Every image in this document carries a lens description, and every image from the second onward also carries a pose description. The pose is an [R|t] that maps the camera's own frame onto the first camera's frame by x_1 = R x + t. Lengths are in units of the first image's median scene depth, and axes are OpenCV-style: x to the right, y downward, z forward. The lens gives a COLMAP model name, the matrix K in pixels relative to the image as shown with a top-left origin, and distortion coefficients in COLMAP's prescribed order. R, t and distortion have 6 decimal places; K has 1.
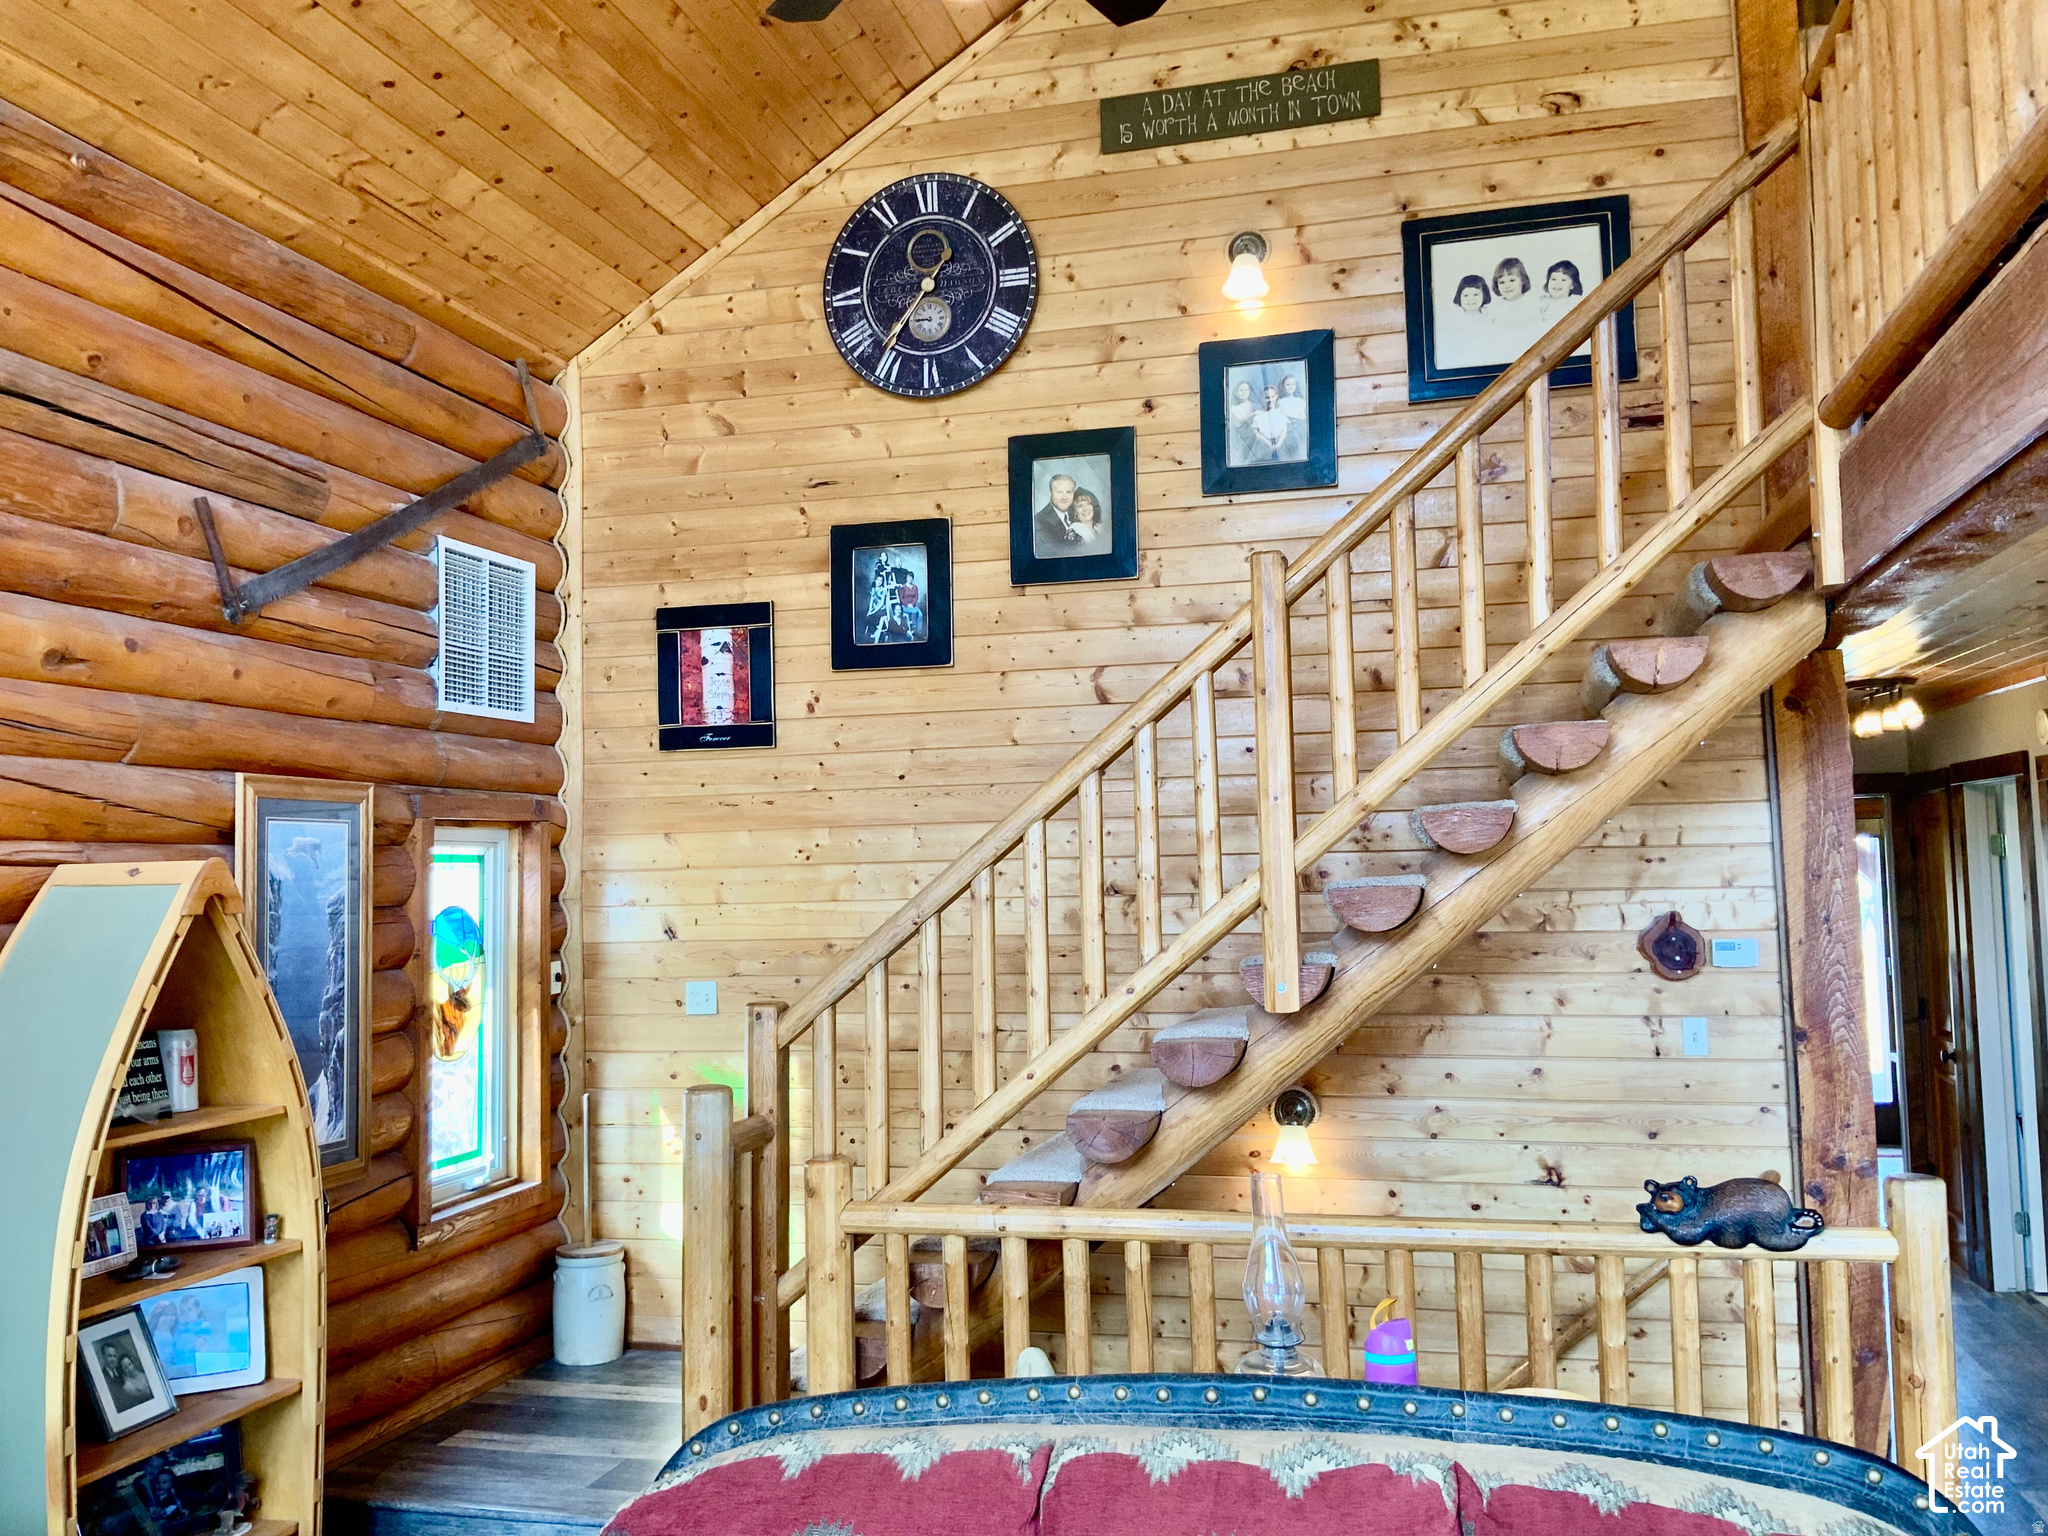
lens RADIAL K [[1715.9, 0, 1030.0], [0, 1715.9, 771.8], [0, 0, 1]] dist [0.044250, -0.079337]
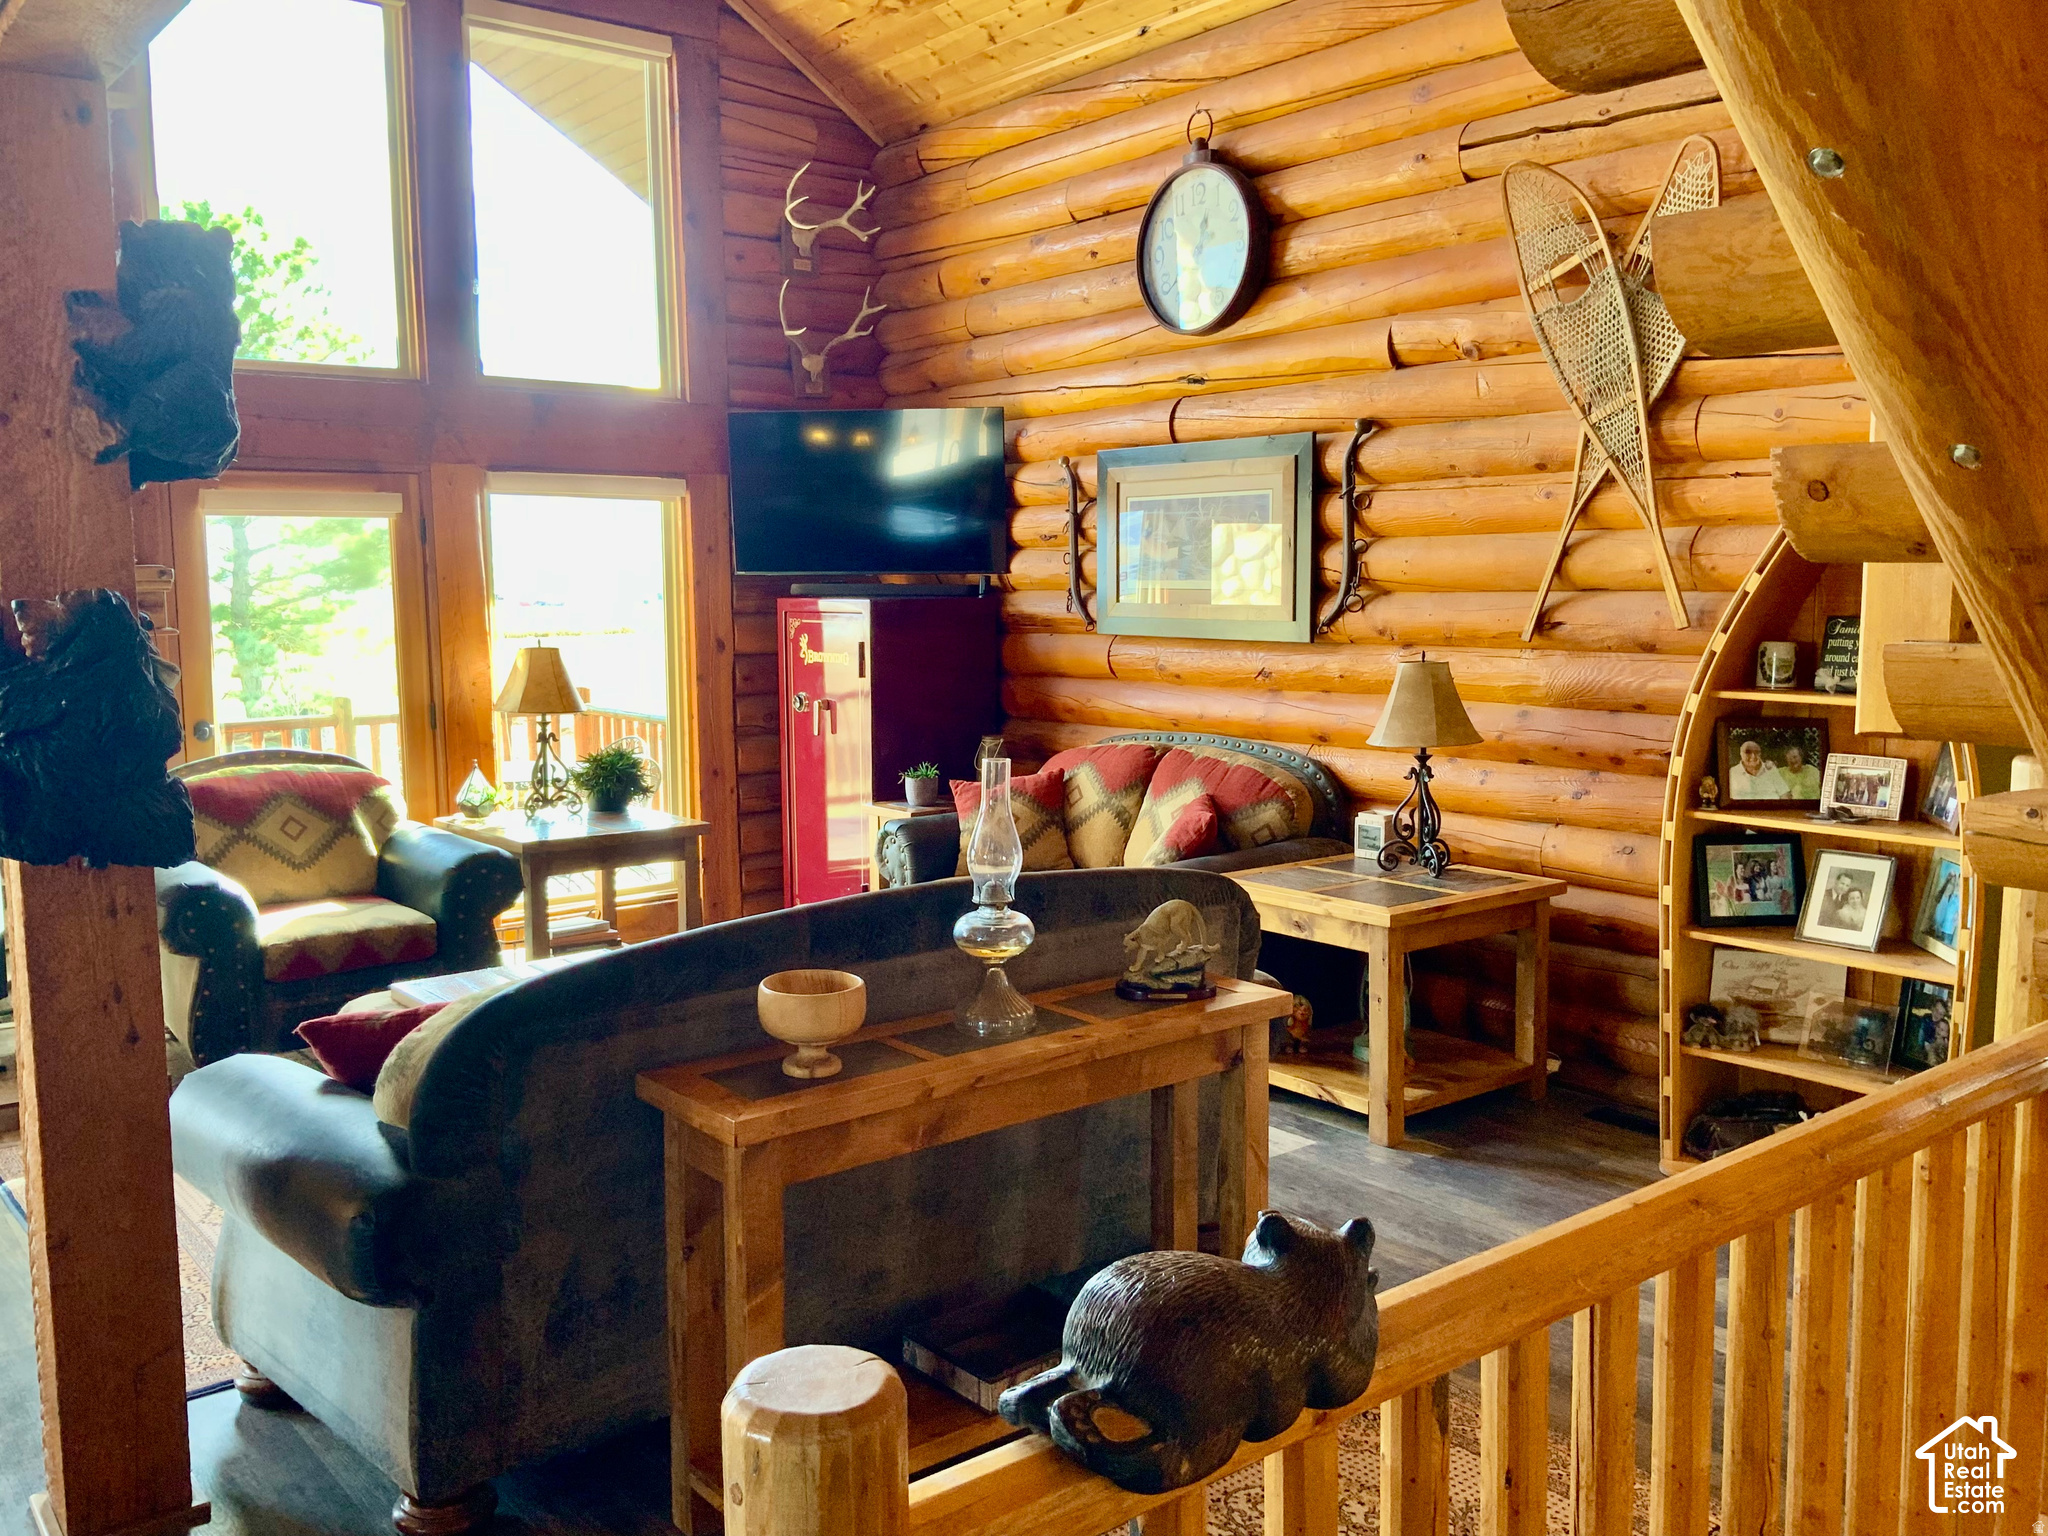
lens RADIAL K [[1715.9, 0, 1032.8], [0, 1715.9, 763.9], [0, 0, 1]] dist [0.044250, -0.079337]
pose [[-0.596871, 0.113286, -0.794299, 0.878263], [0.077977, 0.993486, 0.083099, 0.089768], [0.798539, -0.012337, -0.601817, 1.311450]]
